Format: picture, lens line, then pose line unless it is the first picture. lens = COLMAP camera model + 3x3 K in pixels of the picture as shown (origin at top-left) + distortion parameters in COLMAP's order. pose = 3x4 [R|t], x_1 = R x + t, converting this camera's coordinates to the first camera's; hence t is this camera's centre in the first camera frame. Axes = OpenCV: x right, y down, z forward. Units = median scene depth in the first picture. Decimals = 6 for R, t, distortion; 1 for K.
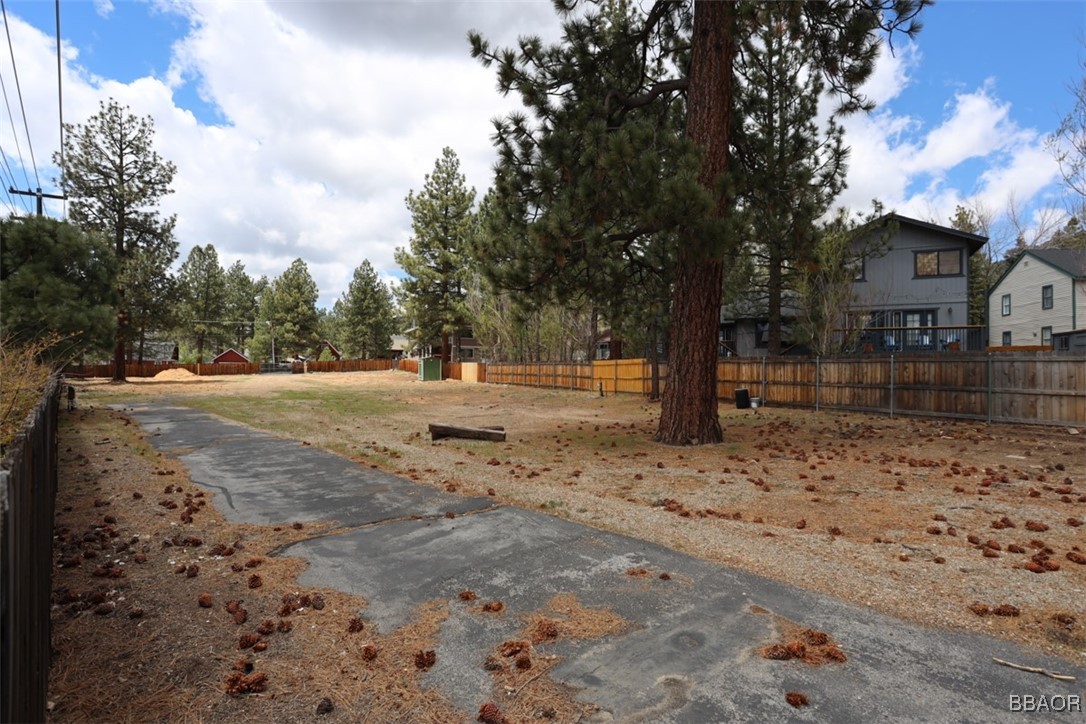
lens RADIAL K [[592.6, 0, 543.1], [0, 592.6, 362.0], [0, 0, 1]] dist [-0.001435, 0.000101]
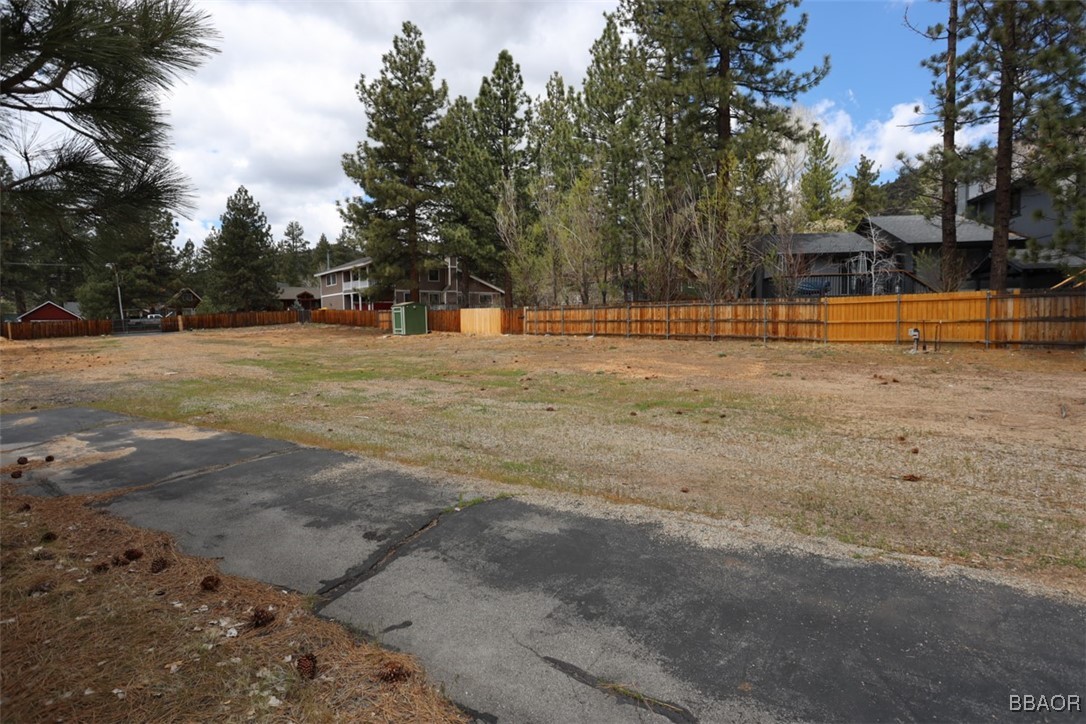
lens RADIAL K [[533.3, 0, 554.2], [0, 533.3, 353.8], [0, 0, 1]] dist [-0.021157, 0.006841]
pose [[0.948186, -0.054926, 0.312933, -0.218115], [0.027319, 0.995390, 0.091936, -0.001544], [-0.316540, -0.078623, 0.945315, 0.276154]]
